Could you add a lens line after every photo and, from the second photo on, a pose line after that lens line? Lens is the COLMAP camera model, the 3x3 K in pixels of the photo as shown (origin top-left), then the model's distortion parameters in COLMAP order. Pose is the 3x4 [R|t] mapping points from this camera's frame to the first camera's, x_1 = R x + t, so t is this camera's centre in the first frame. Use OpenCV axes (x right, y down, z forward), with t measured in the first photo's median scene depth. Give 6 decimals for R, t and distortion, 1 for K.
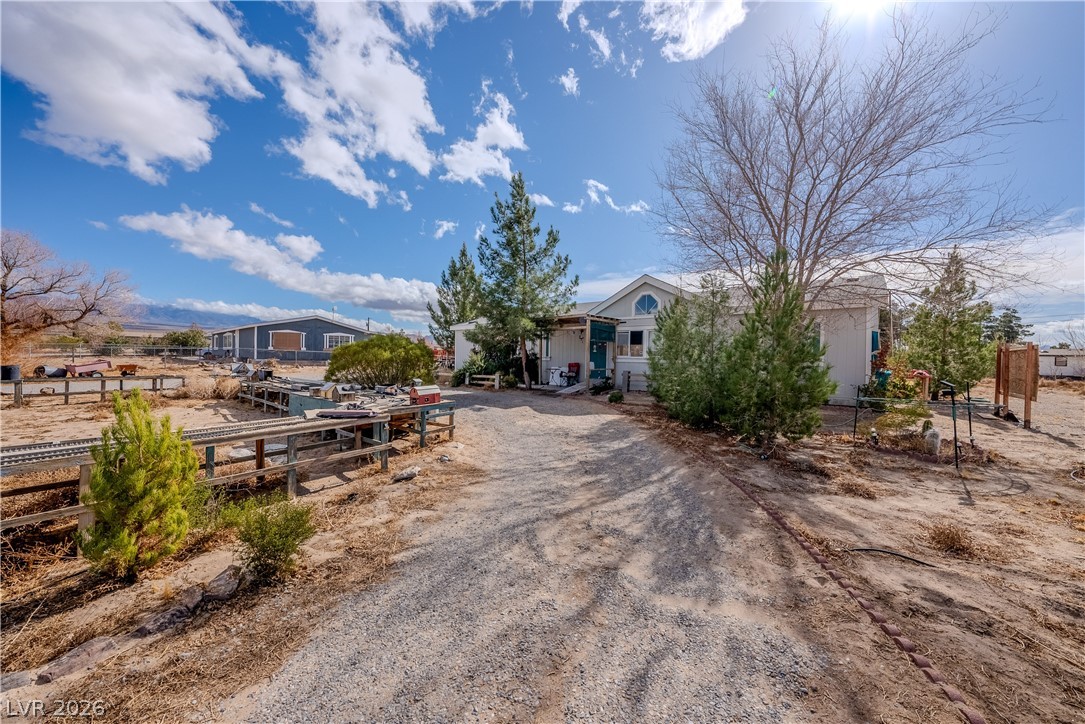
lens RADIAL K [[371.5, 0, 542.3], [0, 371.5, 360.0], [0, 0, 1]] dist [-0.000068, -0.000006]
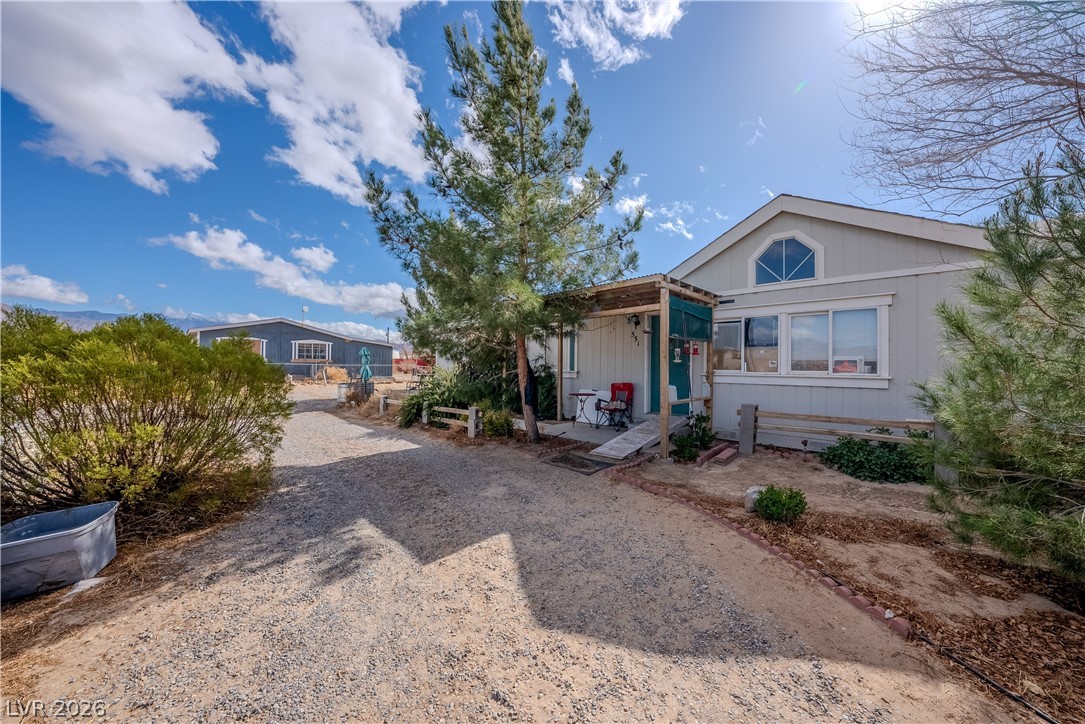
lens RADIAL K [[371.5, 0, 542.3], [0, 371.5, 360.0], [0, 0, 1]] dist [-0.000068, -0.000006]
pose [[0.999636, -0.009818, -0.025111, -0.013771], [0.009252, 0.999703, -0.022567, -0.014010], [0.025325, 0.022327, 0.999430, 0.493404]]
